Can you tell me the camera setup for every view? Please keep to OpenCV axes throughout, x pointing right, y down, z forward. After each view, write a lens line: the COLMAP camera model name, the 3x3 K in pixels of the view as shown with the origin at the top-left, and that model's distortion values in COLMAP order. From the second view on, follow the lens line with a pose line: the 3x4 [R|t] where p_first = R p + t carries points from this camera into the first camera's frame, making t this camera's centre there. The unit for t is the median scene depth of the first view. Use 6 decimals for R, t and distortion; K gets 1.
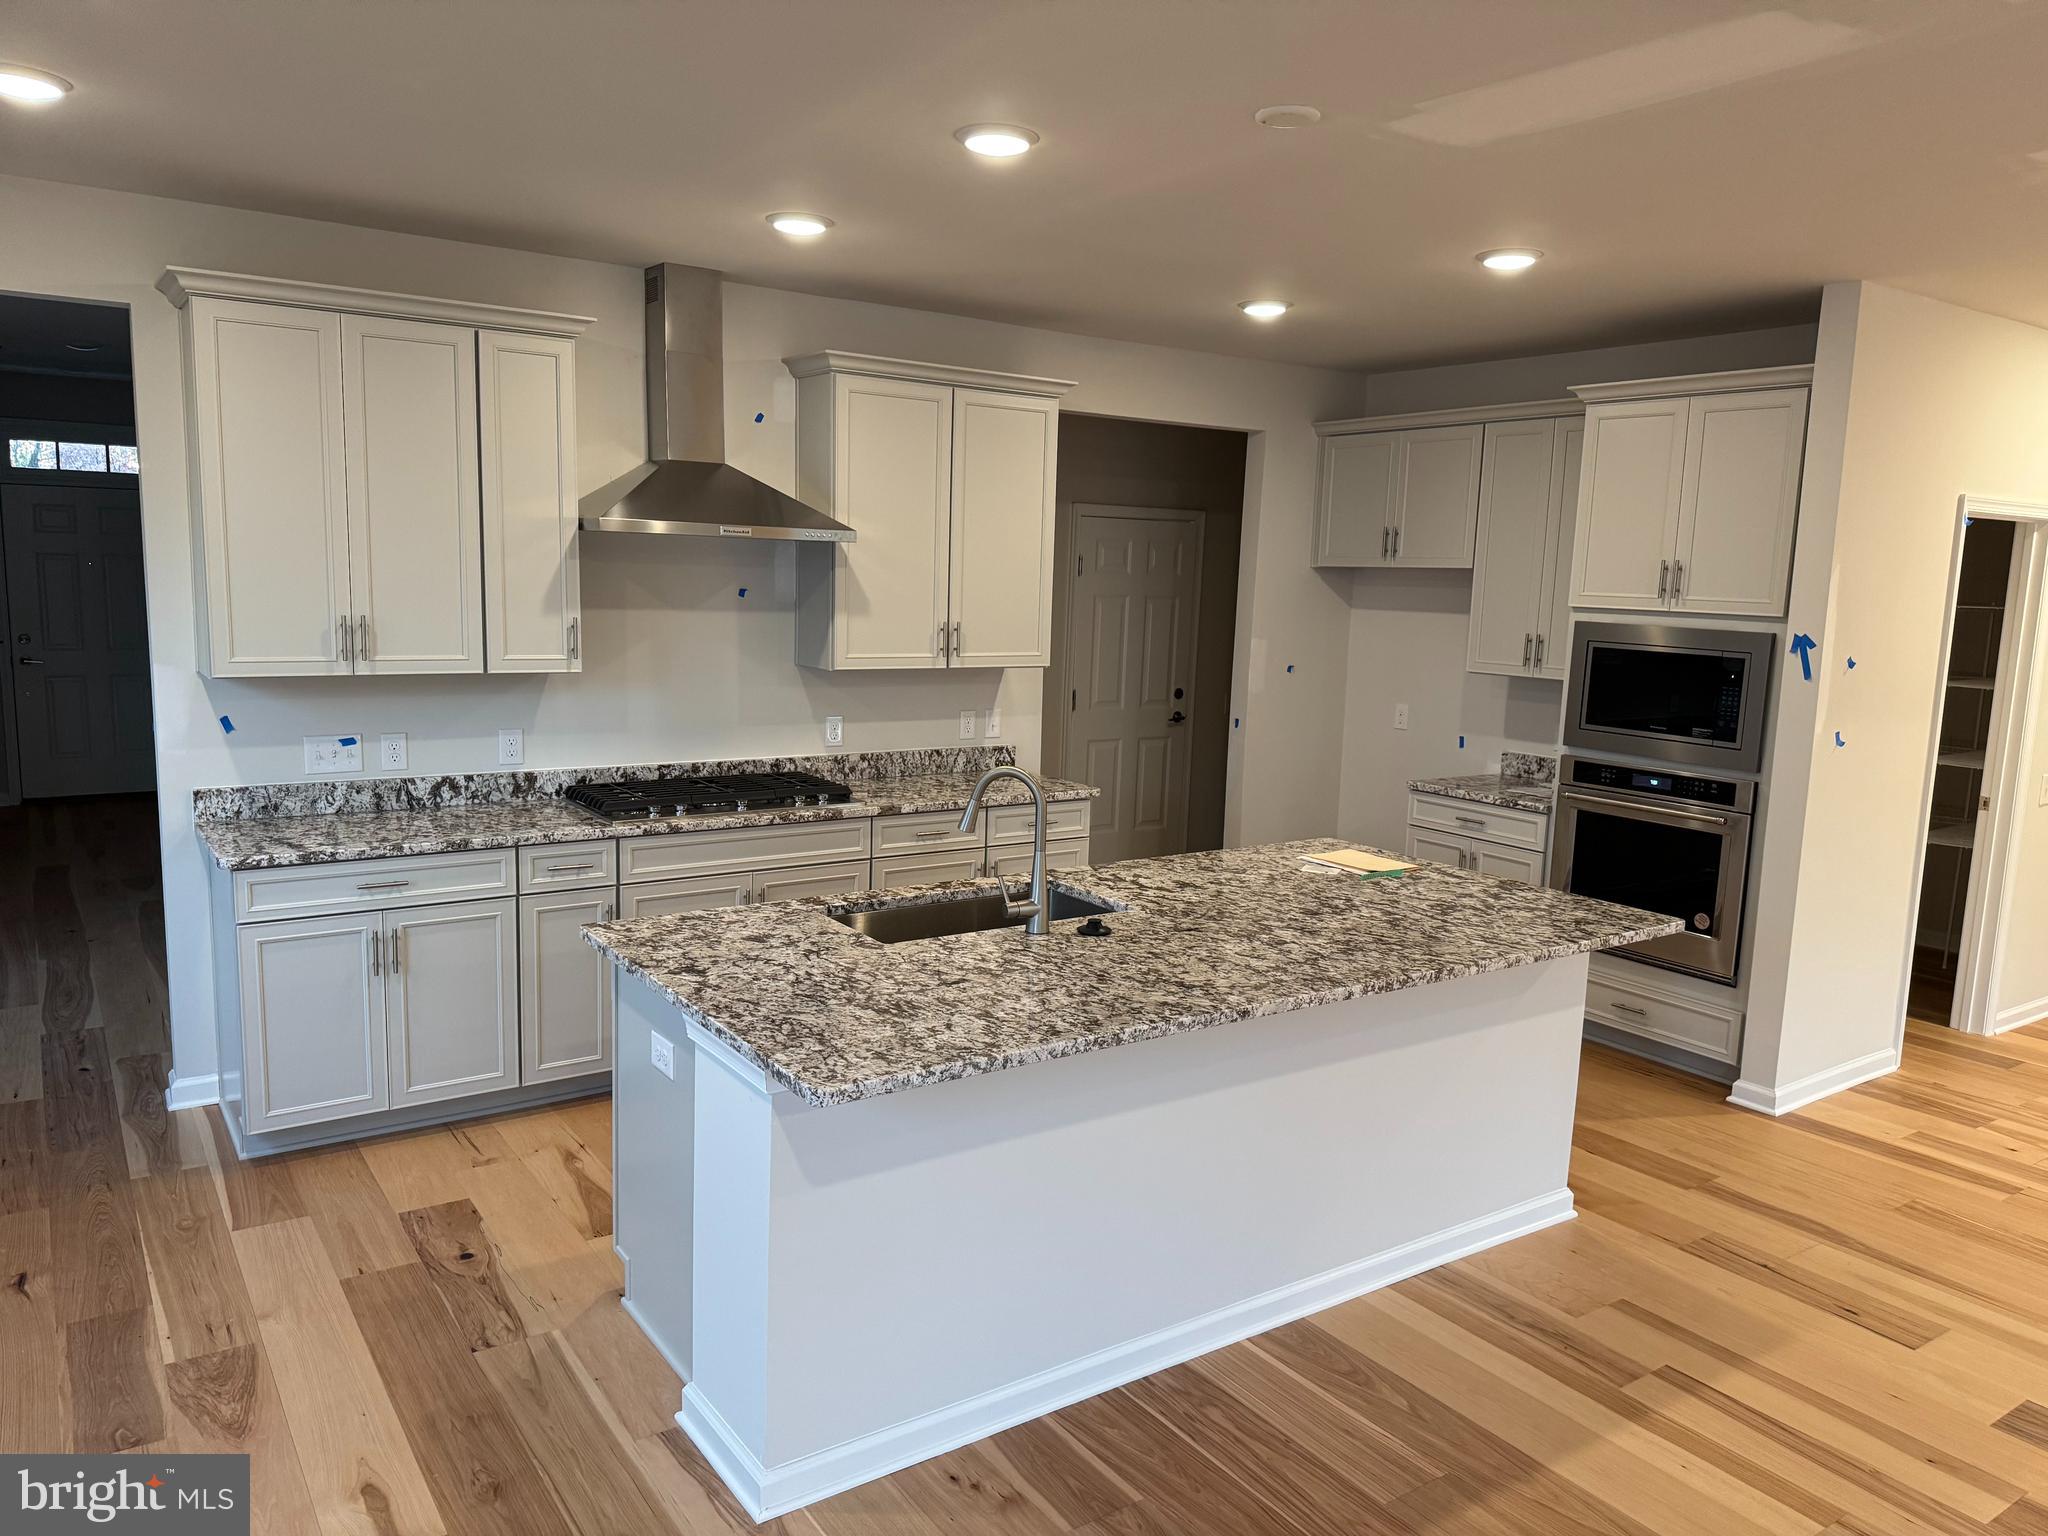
lens RADIAL K [[1424.5, 0, 1023.5], [0, 1424.5, 784.5], [0, 0, 1]] dist [0.081188, -0.118698]
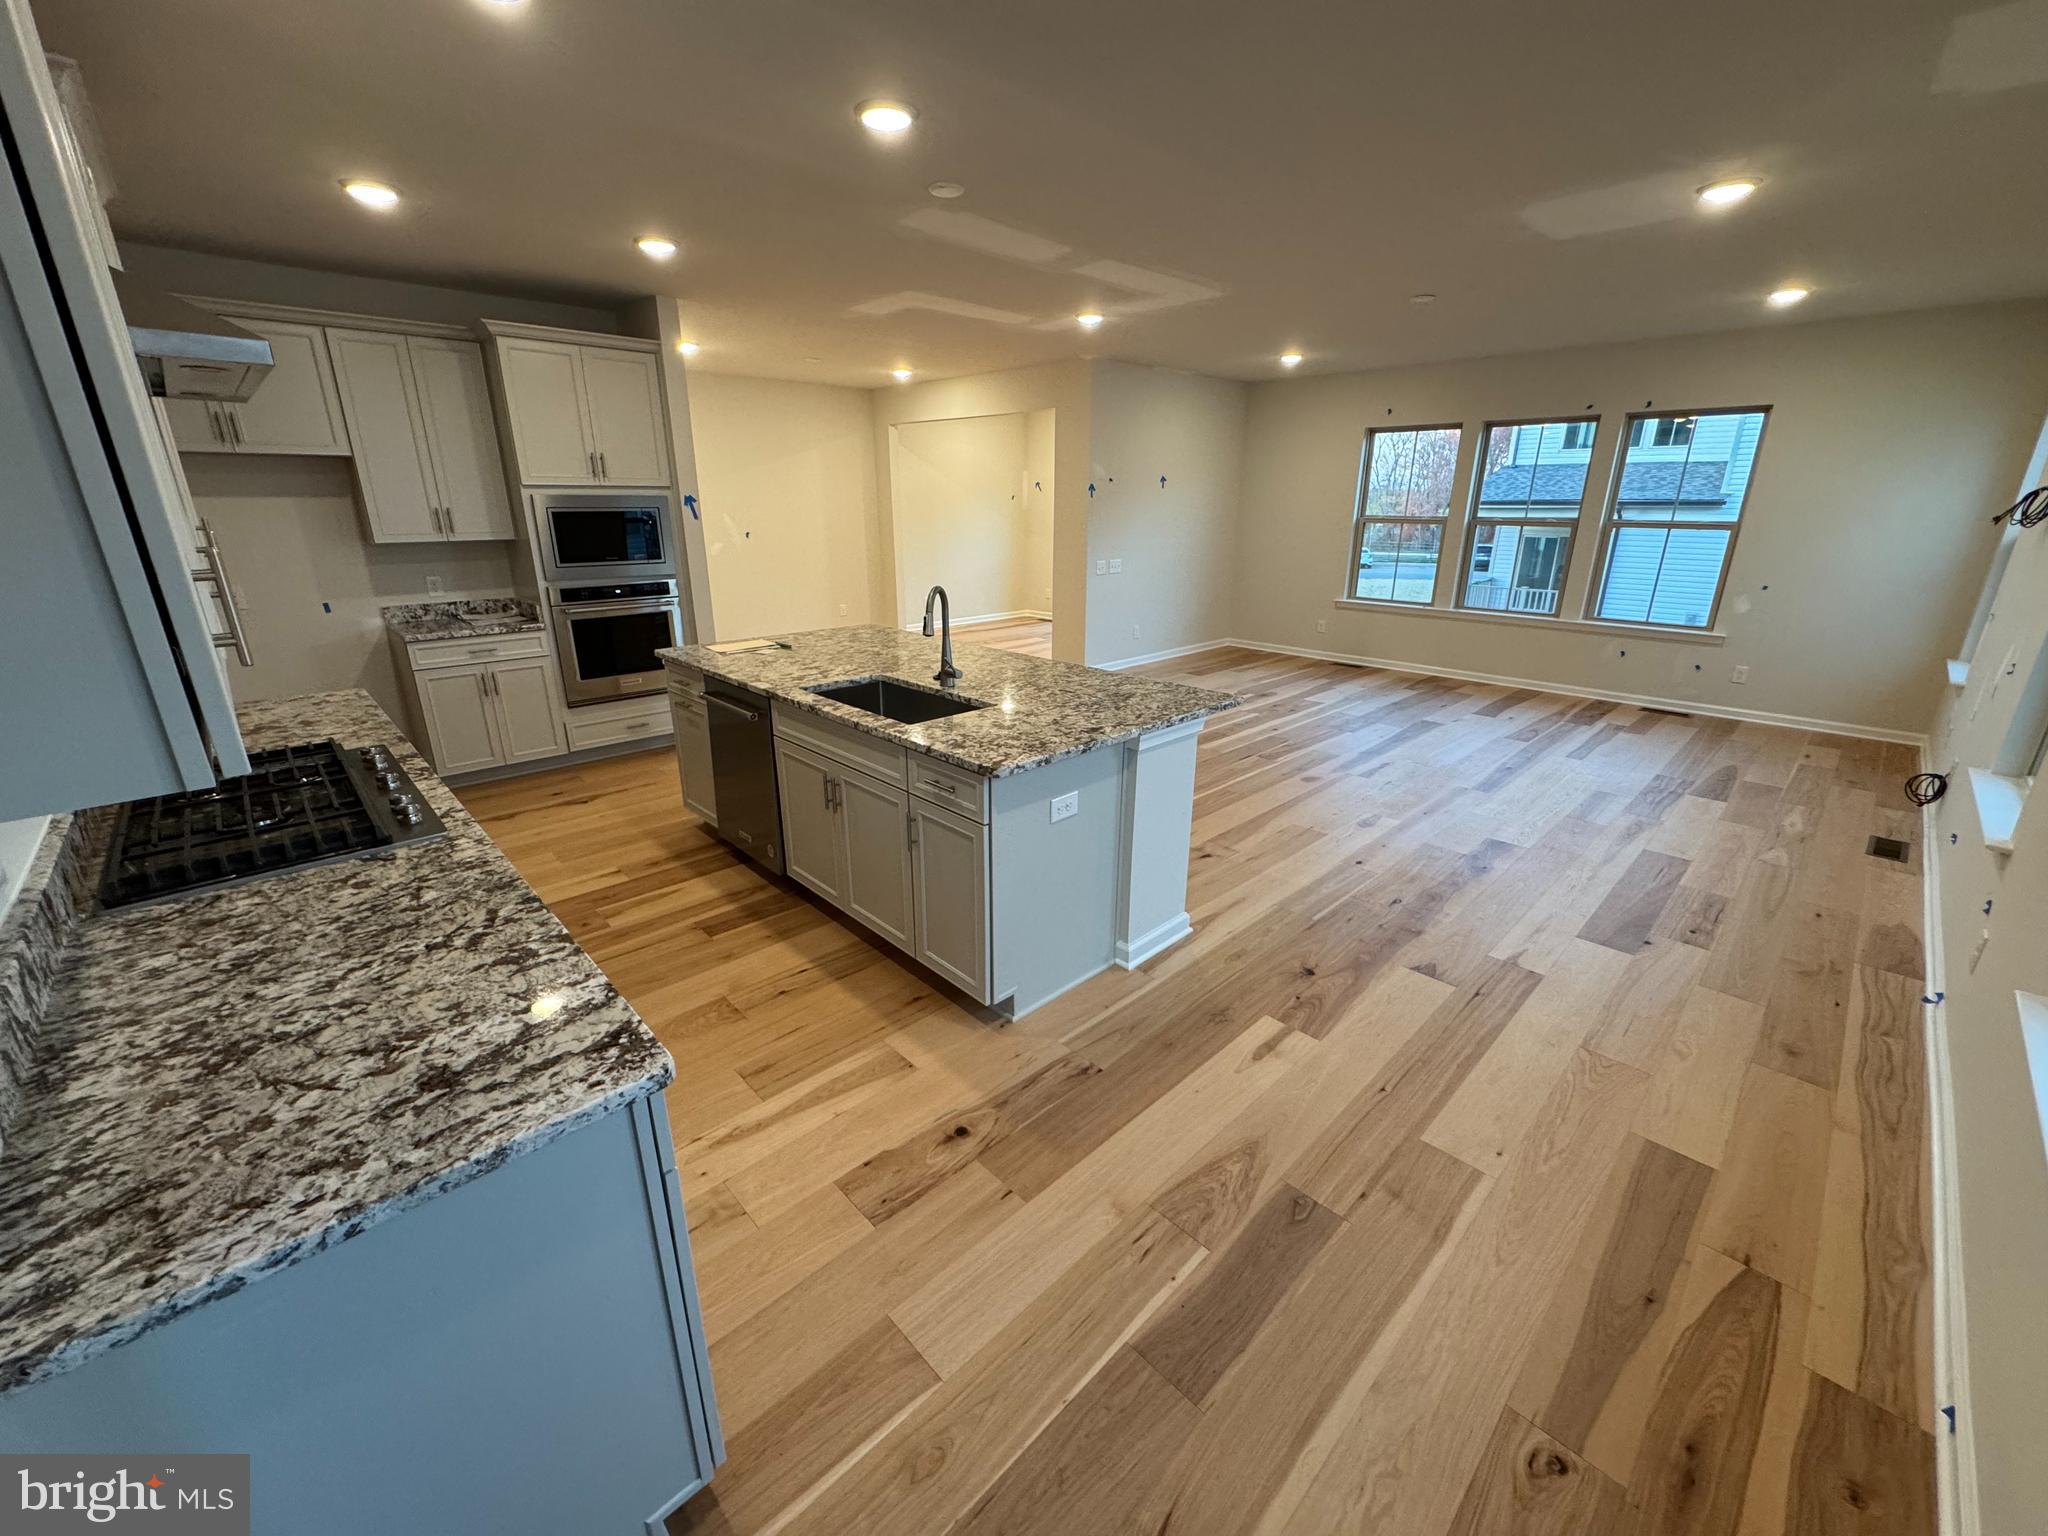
lens RADIAL K [[814.1, 0, 1024.0], [0, 814.1, 768.0], [0, 0, 1]] dist [-0.002704, -0.000008]
pose [[-0.161387, -0.343152, 0.925311, -0.671838], [0.142082, 0.919755, 0.365873, -0.104593], [-0.976610, 0.190517, -0.099681, 0.754668]]
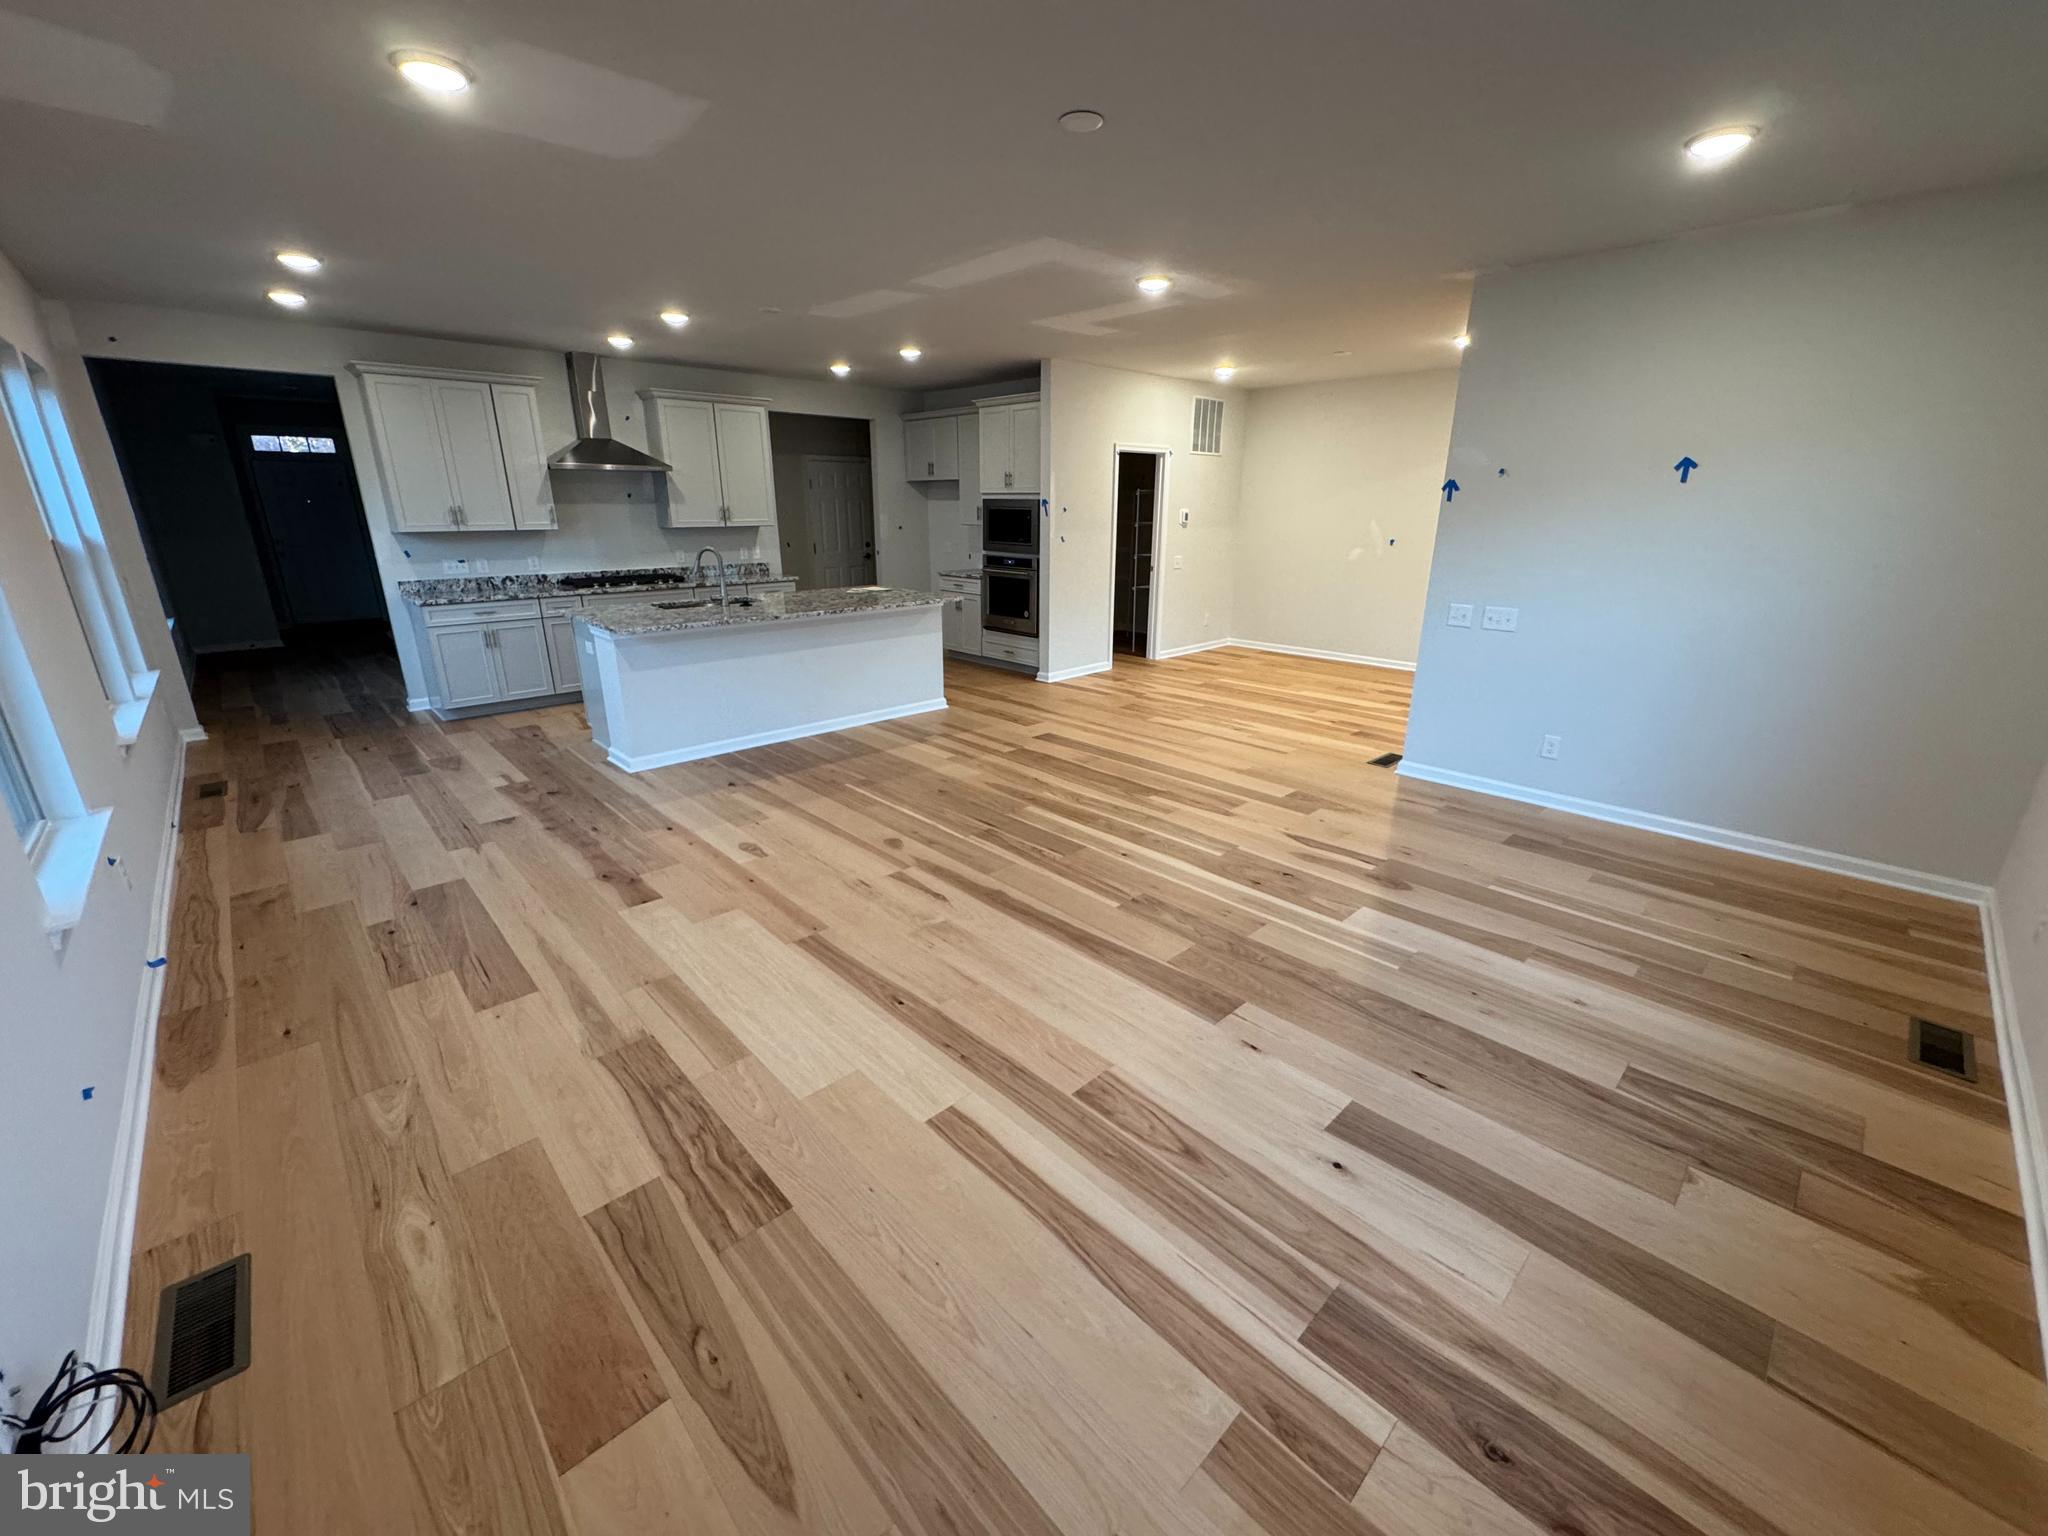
lens RADIAL K [[814.1, 0, 1024.0], [0, 814.1, 768.0], [0, 0, 1]] dist [-0.002704, -0.000008]
pose [[0.987490, -0.075358, 0.138509, 0.262390], [0.051216, 0.984069, 0.170251, 0.130818], [-0.149132, -0.161028, 0.975618, -0.557728]]
